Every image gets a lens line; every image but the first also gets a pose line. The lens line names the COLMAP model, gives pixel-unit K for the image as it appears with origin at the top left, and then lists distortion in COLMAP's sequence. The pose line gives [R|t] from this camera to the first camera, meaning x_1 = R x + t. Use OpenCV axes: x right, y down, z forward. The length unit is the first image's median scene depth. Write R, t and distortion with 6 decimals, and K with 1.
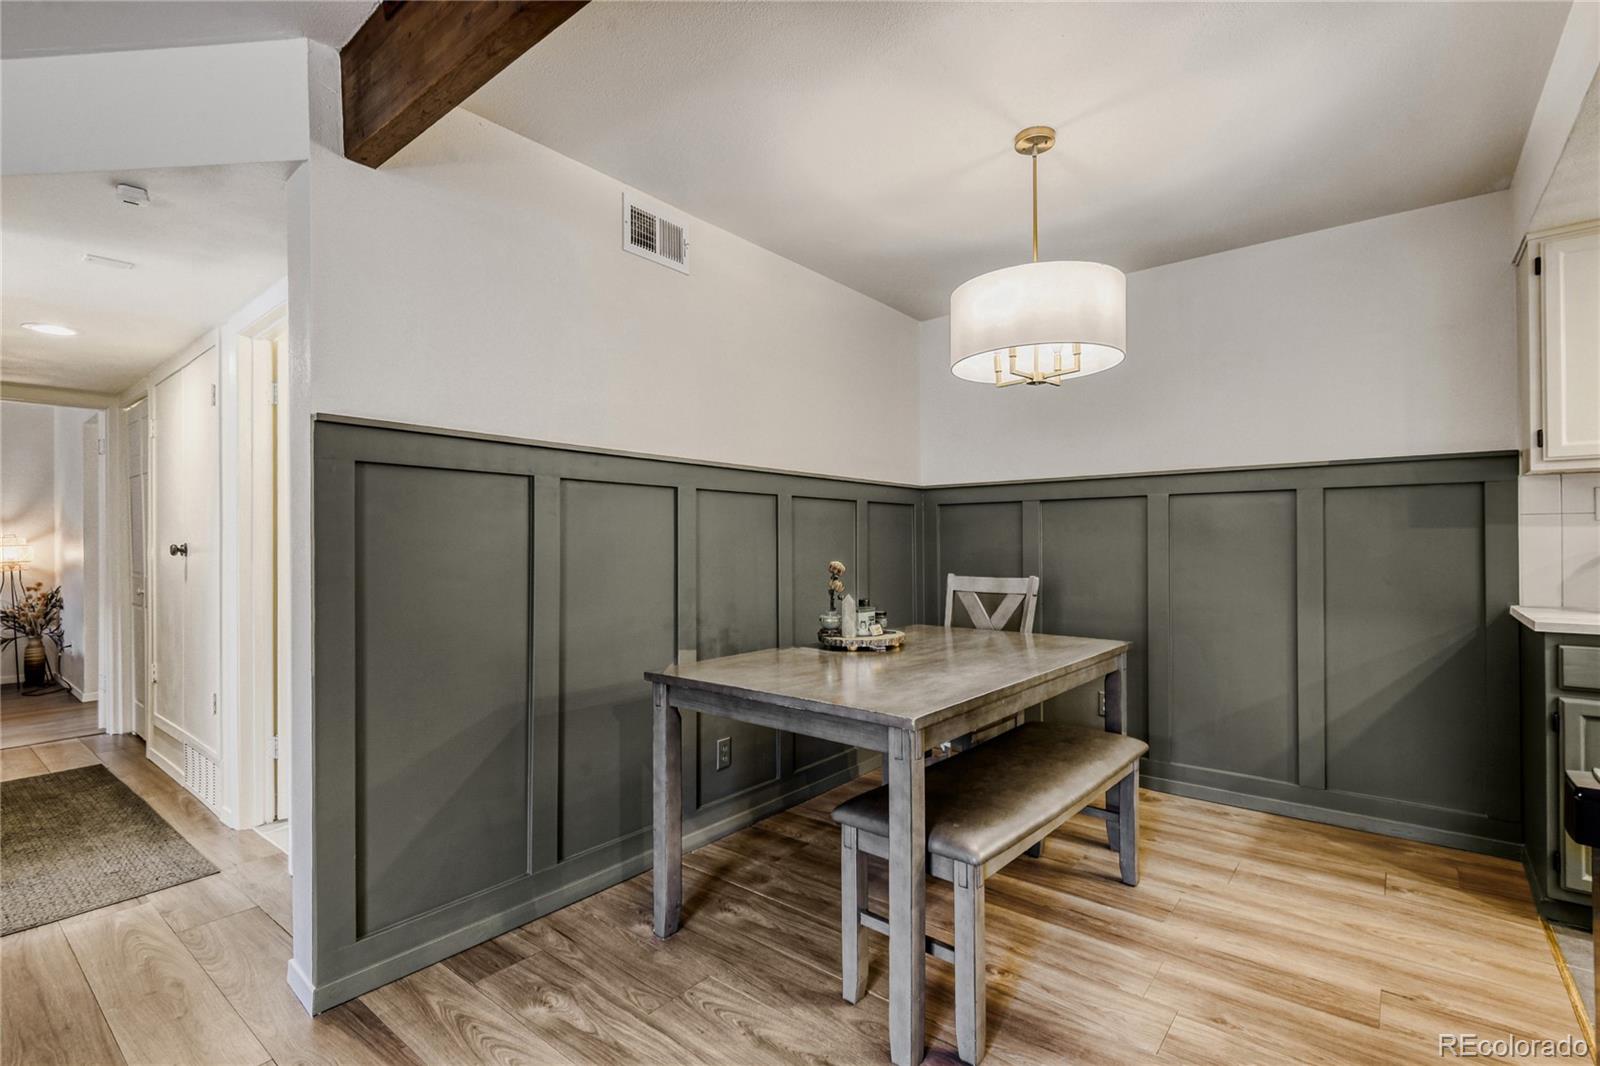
lens RADIAL K [[738.3, 0, 802.9], [0, 738.3, 529.4], [0, 0, 1]] dist [0.015995, -0.013054]
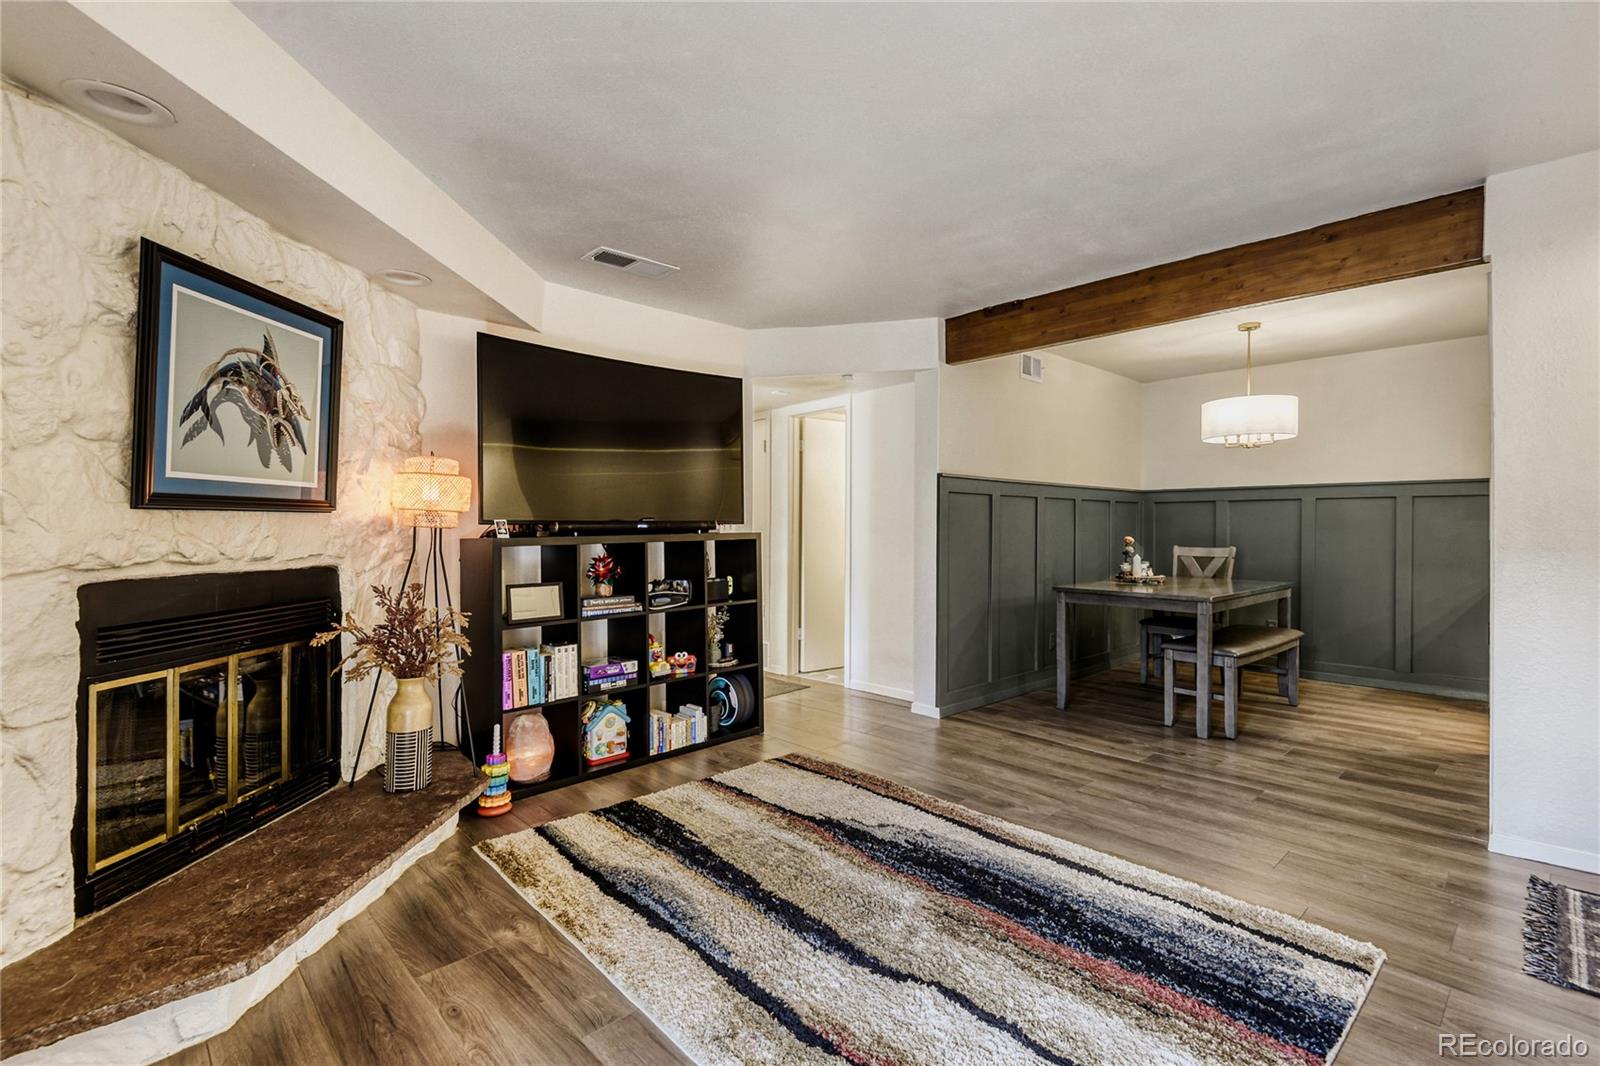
lens RADIAL K [[738.3, 0, 804.3], [0, 738.3, 530.8], [0, 0, 1]] dist [0.015995, -0.013054]
pose [[0.991855, 0.006282, -0.127215, -0.558673], [-0.003072, 0.999672, 0.025409, -0.018392], [0.127333, -0.024811, 0.991550, -1.029957]]
